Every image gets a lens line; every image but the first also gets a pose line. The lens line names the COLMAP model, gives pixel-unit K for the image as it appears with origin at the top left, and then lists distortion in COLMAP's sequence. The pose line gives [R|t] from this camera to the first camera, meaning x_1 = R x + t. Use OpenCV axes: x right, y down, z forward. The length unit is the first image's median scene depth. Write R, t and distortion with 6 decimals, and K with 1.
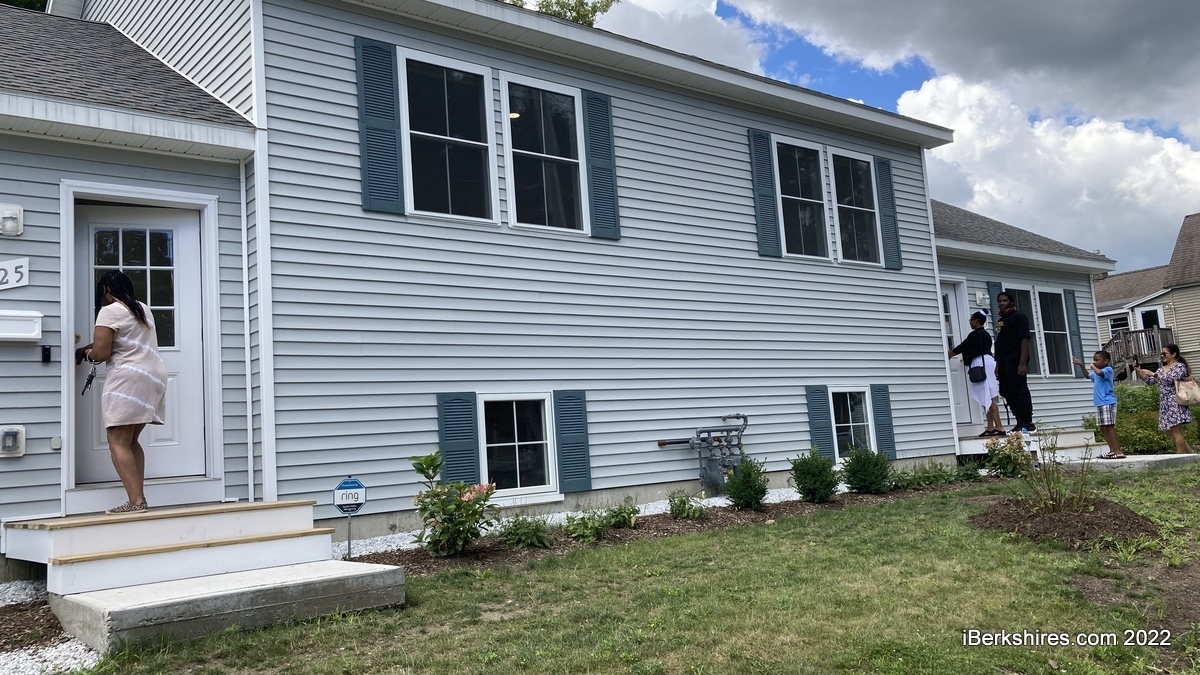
lens RADIAL K [[980.2, 0, 596.9], [0, 980.2, 335.6], [0, 0, 1]] dist [0.019510, -0.002717]
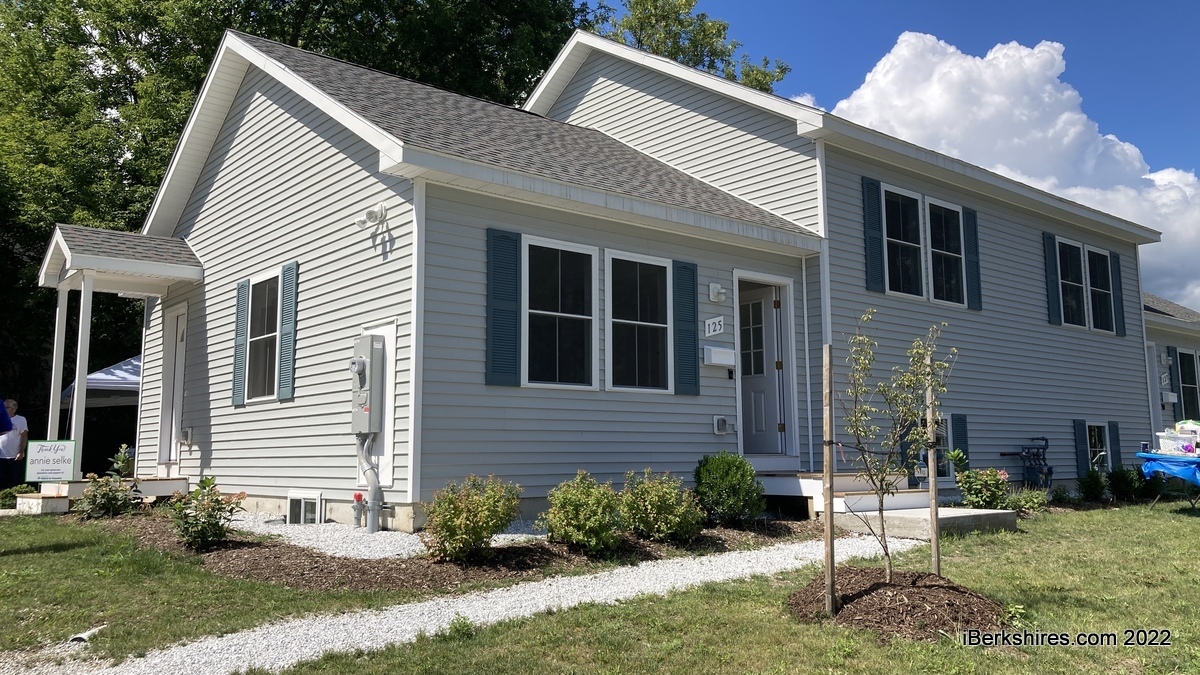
lens RADIAL K [[980.2, 0, 602.8], [0, 980.2, 336.1], [0, 0, 1]] dist [0.019510, -0.002717]
pose [[0.997654, 0.067708, 0.010113, -0.393130], [-0.067650, 0.997691, -0.006011, -0.010970], [-0.010497, 0.005313, 0.999931, -0.319613]]
